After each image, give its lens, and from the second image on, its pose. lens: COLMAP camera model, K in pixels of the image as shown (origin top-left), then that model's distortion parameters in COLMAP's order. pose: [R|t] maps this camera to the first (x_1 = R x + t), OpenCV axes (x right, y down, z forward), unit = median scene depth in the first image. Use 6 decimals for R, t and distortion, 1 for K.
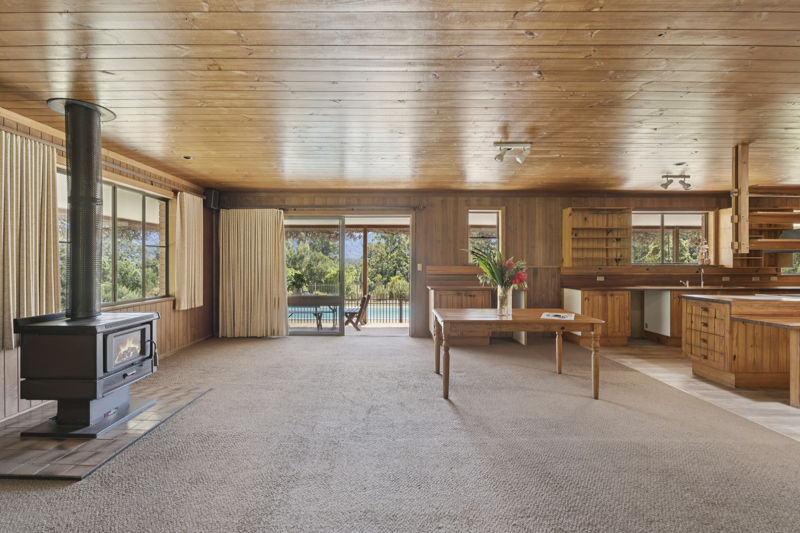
lens RADIAL K [[376.1, 0, 399.3], [0, 376.1, 264.0], [0, 0, 1]] dist [0.019134, -0.000288]
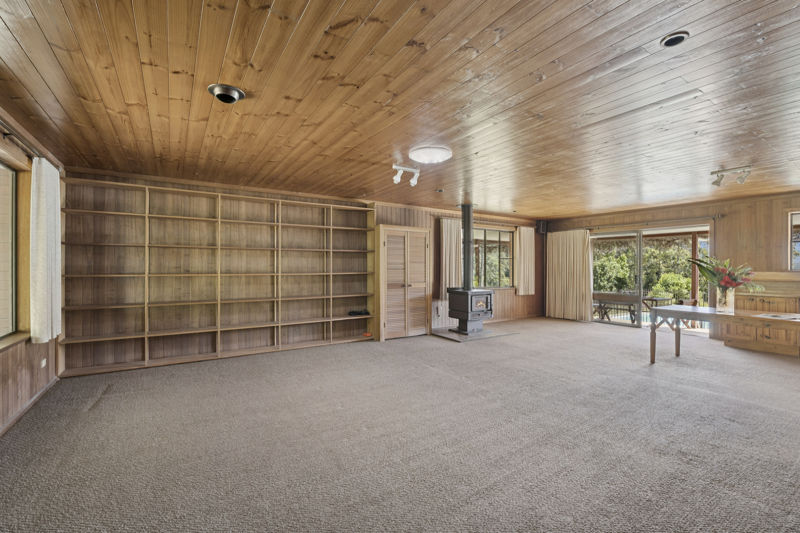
lens RADIAL K [[352.7, 0, 398.8], [0, 352.7, 268.6], [0, 0, 1]] dist [-0.000463, -0.000236]
pose [[0.556467, 0.006910, -0.830841, 0.423648], [-0.007636, 0.999966, 0.003203, 0.000401], [0.830834, 0.004563, 0.556501, -0.328913]]
